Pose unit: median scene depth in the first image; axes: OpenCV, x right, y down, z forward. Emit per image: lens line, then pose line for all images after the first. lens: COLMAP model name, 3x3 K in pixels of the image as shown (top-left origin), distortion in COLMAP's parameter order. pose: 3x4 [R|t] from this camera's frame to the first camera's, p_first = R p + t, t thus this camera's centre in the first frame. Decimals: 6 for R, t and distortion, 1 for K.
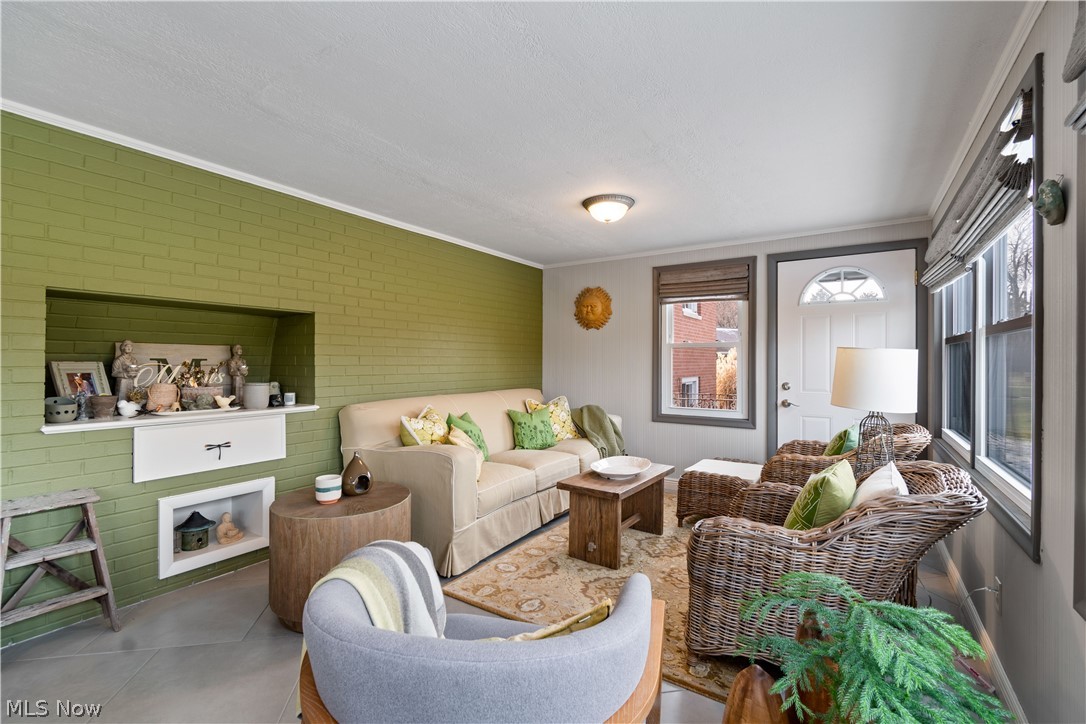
lens RADIAL K [[483.5, 0, 539.8], [0, 483.5, 359.8], [0, 0, 1]] dist [0.005897, -0.002387]
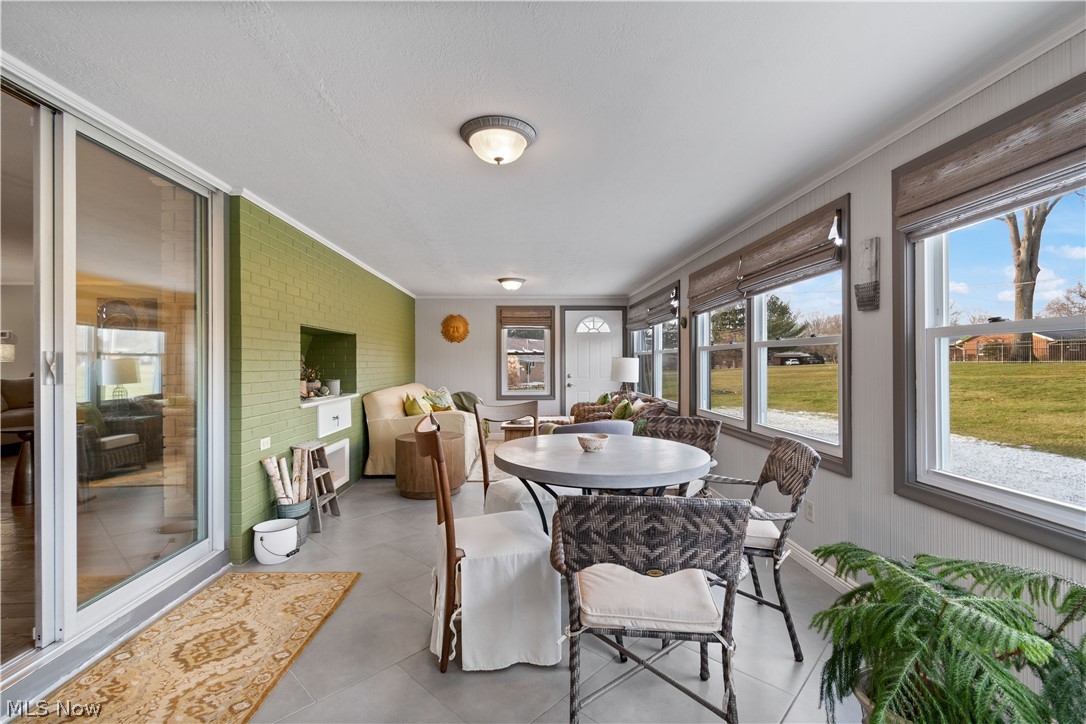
lens RADIAL K [[483.5, 0, 542.3], [0, 483.5, 362.2], [0, 0, 1]] dist [0.005897, -0.002387]
pose [[0.811219, -0.006156, 0.584710, -0.683452], [0.004186, 0.999980, 0.004722, -0.009094], [-0.584728, -0.001383, 0.811229, -0.476588]]
